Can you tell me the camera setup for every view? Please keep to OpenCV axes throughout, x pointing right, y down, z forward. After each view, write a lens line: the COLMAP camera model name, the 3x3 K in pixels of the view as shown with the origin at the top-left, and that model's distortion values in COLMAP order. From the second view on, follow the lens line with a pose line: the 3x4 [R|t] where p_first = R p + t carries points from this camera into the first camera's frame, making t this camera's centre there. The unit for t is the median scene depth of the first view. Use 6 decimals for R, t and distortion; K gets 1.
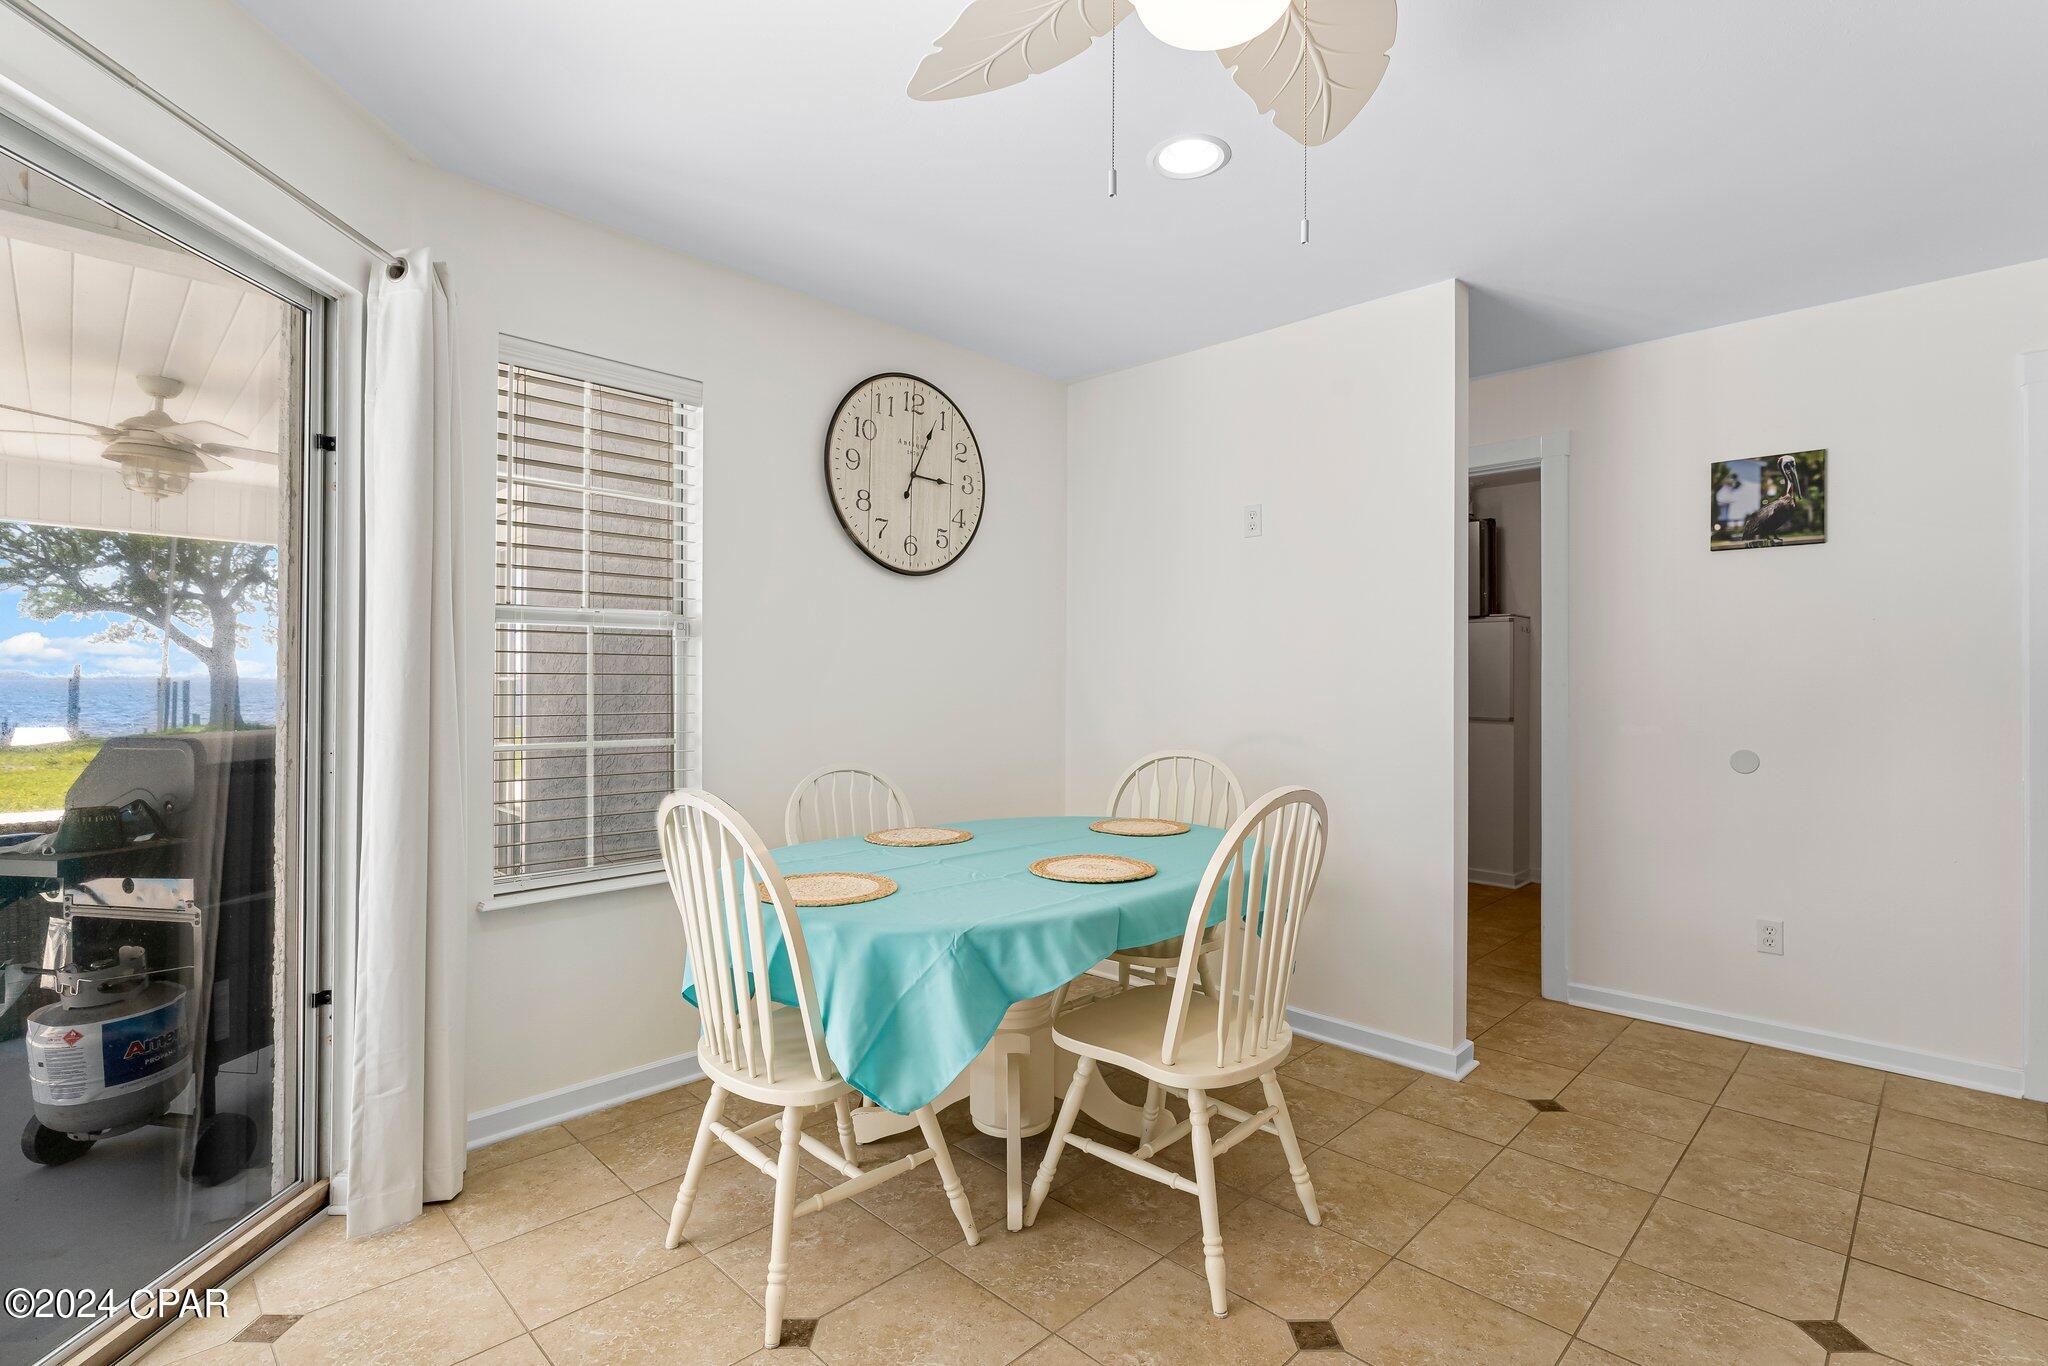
lens RADIAL K [[940.1, 0, 1011.2], [0, 940.1, 678.7], [0, 0, 1]] dist [-0.004012, 0.000591]
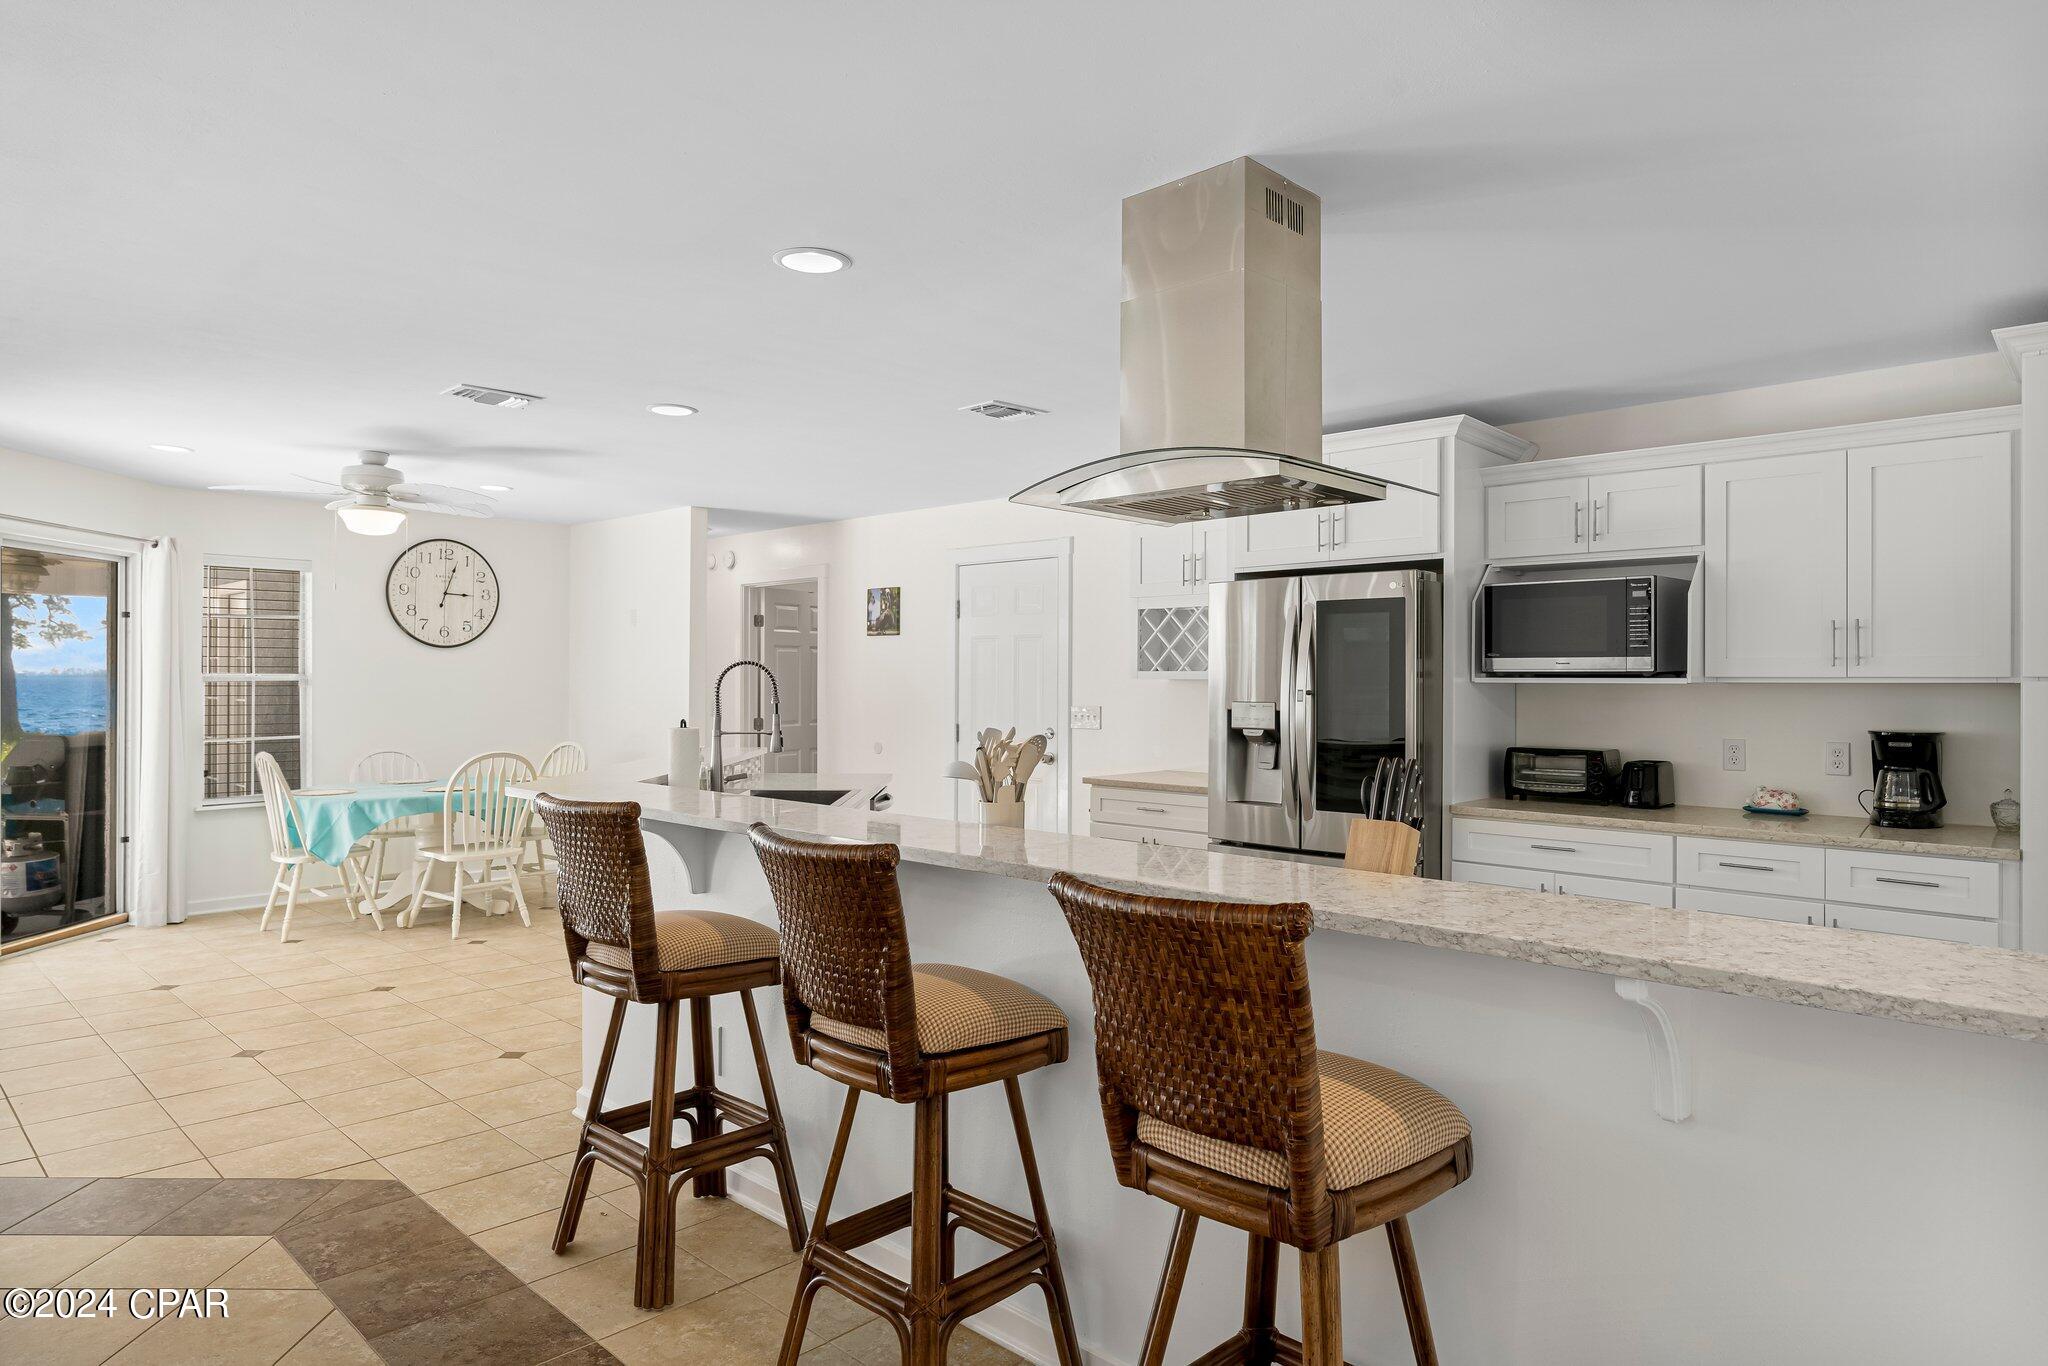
lens RADIAL K [[1222.3, 0, 1031.0], [0, 1222.3, 677.4], [0, 0, 1]] dist [-0.000382, -0.002604]
pose [[0.999889, -0.000668, 0.014882, 1.272634], [0.000588, 0.999985, 0.005402, -0.081243], [-0.014886, -0.005392, 0.999875, -1.785778]]
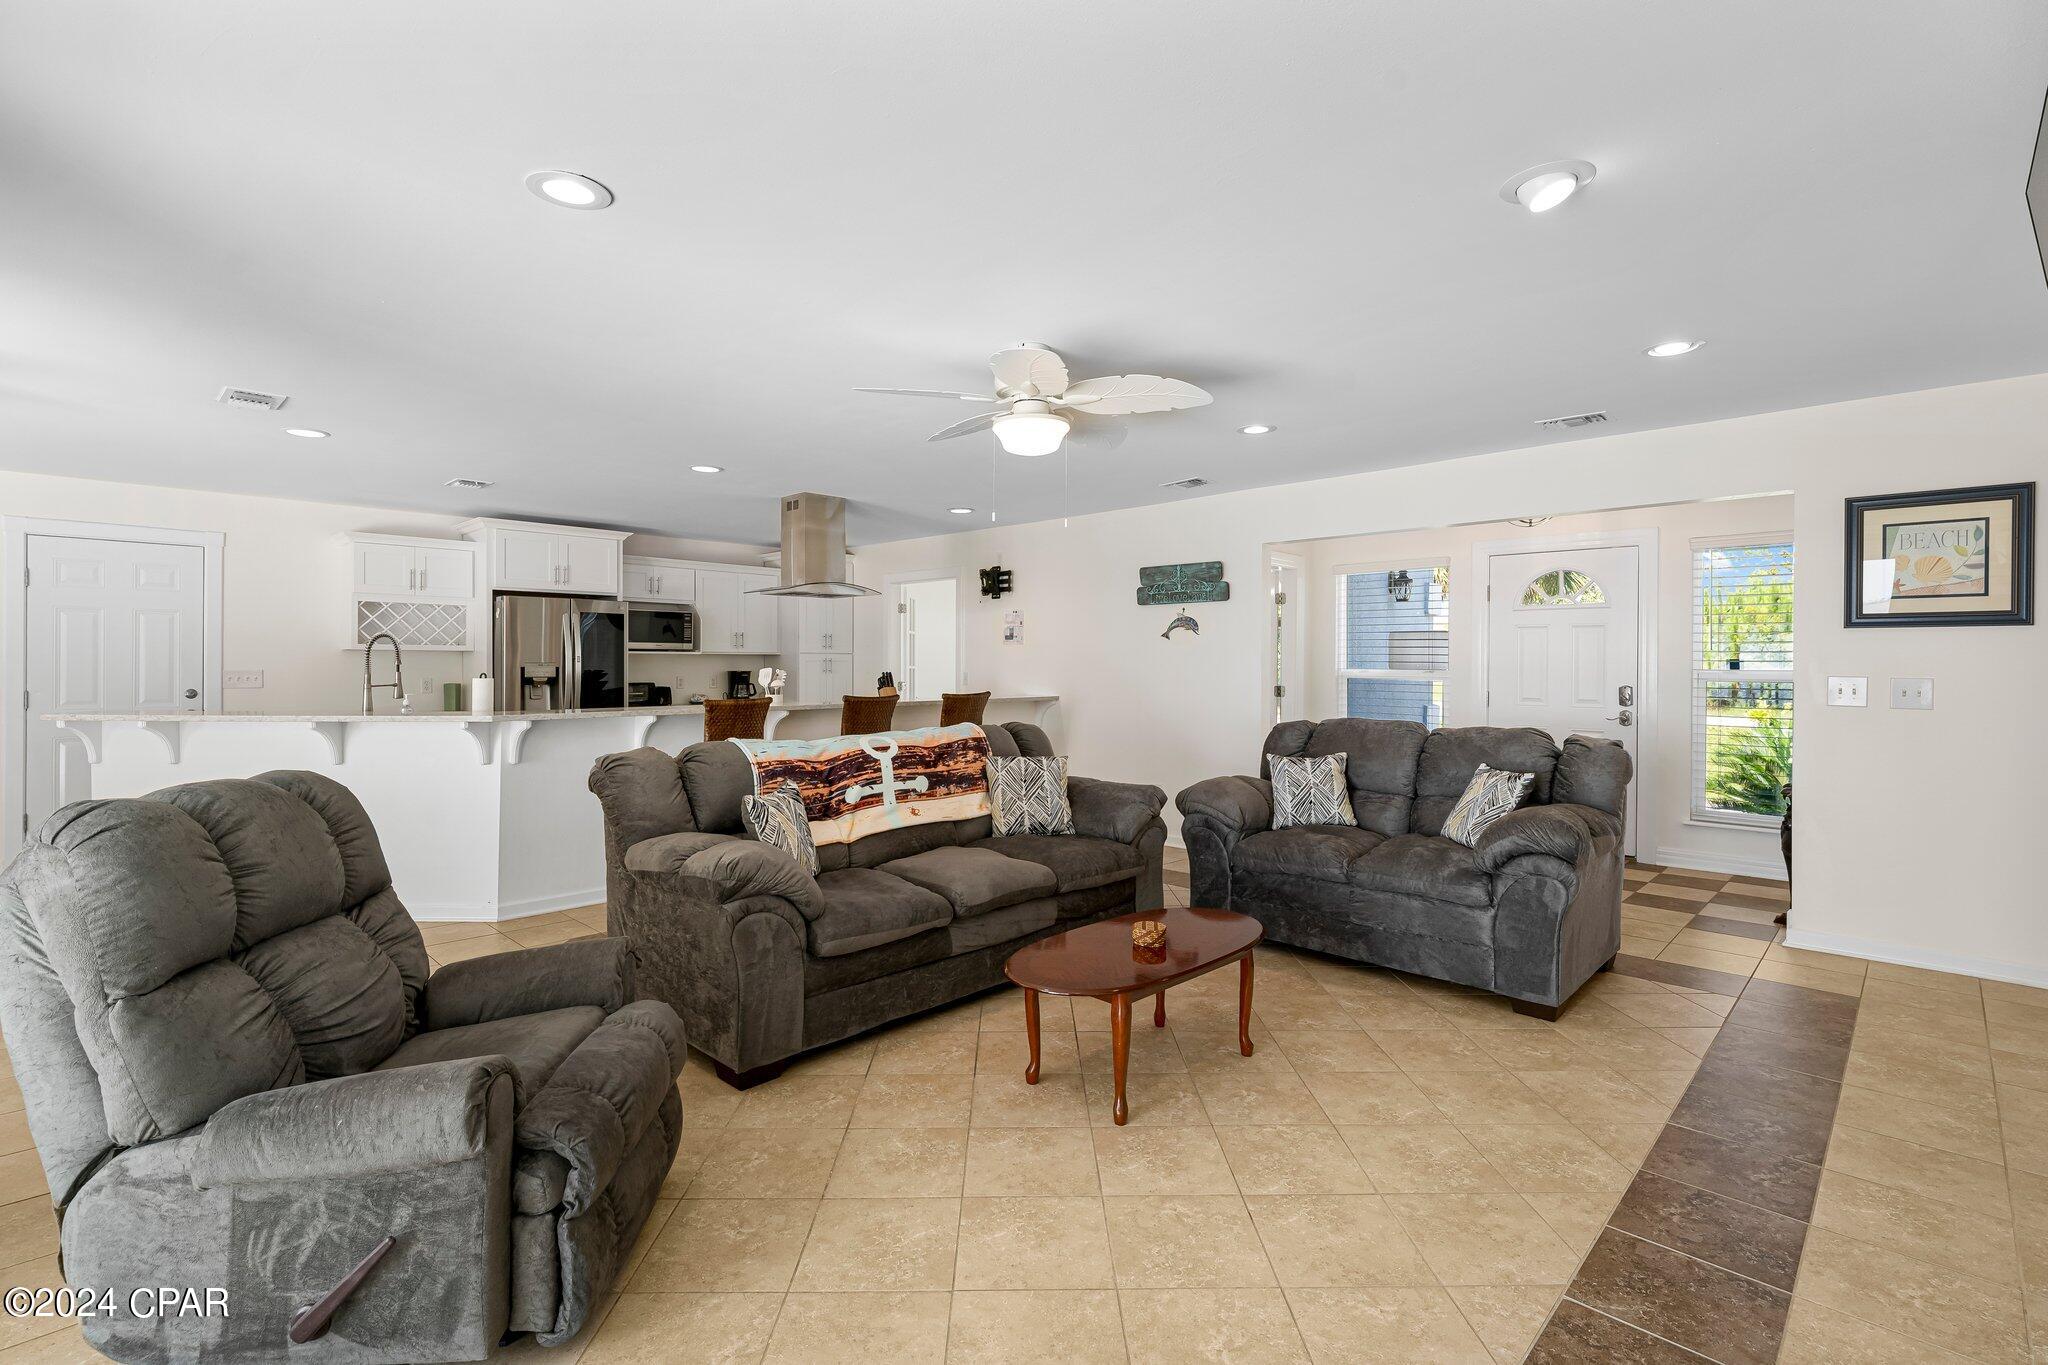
lens RADIAL K [[940.1, 0, 1020.2], [0, 940.1, 666.1], [0, 0, 1]] dist [-0.004012, 0.000591]
pose [[-0.013844, -0.004449, 0.999894, -1.055531], [-0.009510, 0.999945, 0.004317, -0.049231], [-0.999859, -0.009449, -0.013885, -1.251180]]
